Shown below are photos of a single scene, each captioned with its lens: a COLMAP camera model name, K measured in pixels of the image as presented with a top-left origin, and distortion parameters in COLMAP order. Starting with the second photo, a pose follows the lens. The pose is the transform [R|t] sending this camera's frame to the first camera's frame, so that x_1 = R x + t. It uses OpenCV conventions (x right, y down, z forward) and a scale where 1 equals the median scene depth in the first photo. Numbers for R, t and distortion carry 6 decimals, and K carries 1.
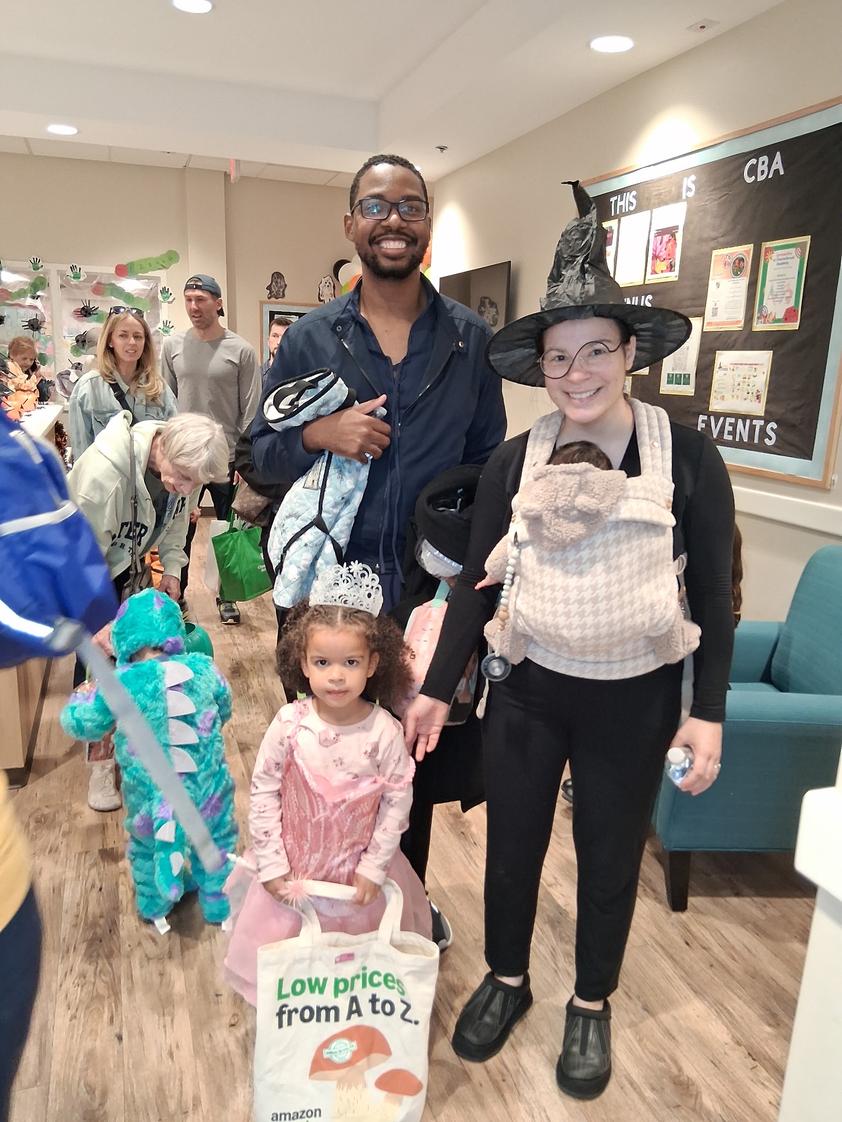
lens RADIAL K [[877.3, 0, 424.7], [0, 877.3, 563.3], [0, 0, 1]] dist [0.054349, -0.048262]
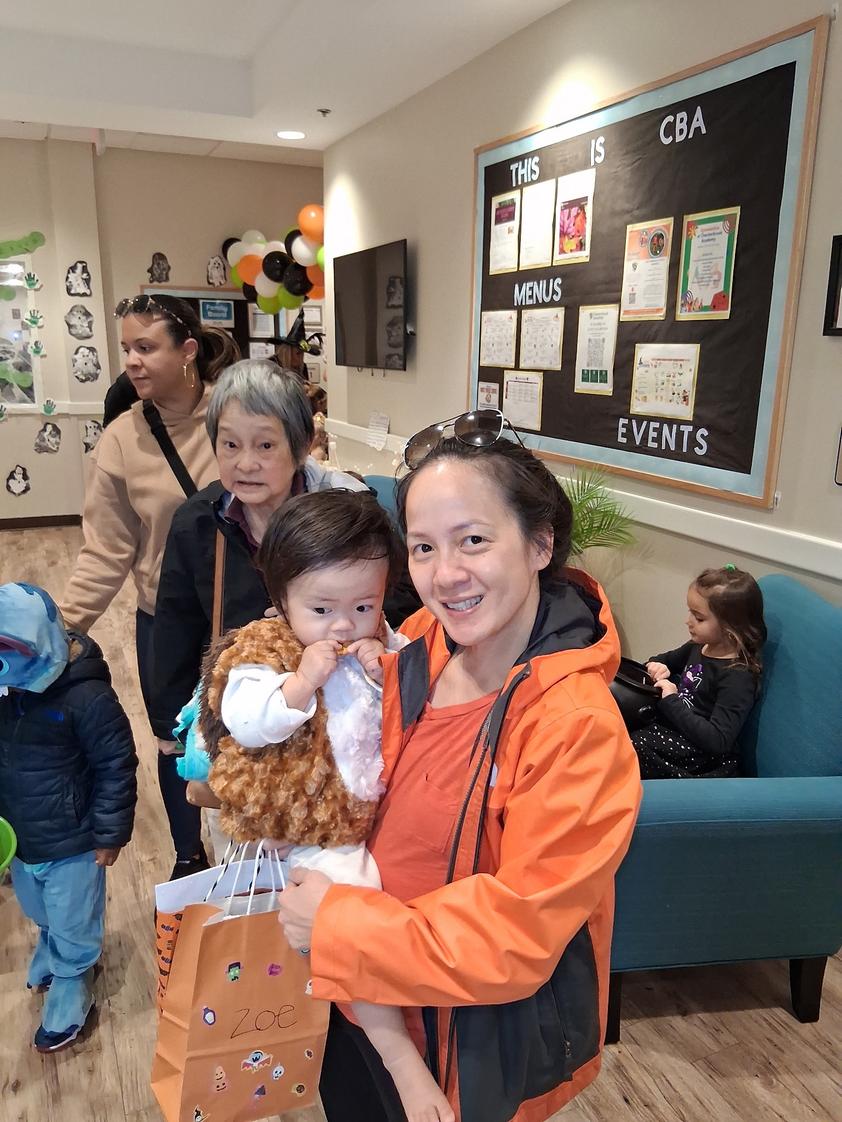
lens RADIAL K [[877.3, 0, 417.9], [0, 877.3, 563.3], [0, 0, 1]] dist [0.054349, -0.048262]
pose [[0.996857, -0.044971, 0.065226, 0.054140], [0.043184, 0.998659, 0.028553, -0.061636], [-0.066423, -0.025647, 0.997462, 0.155306]]
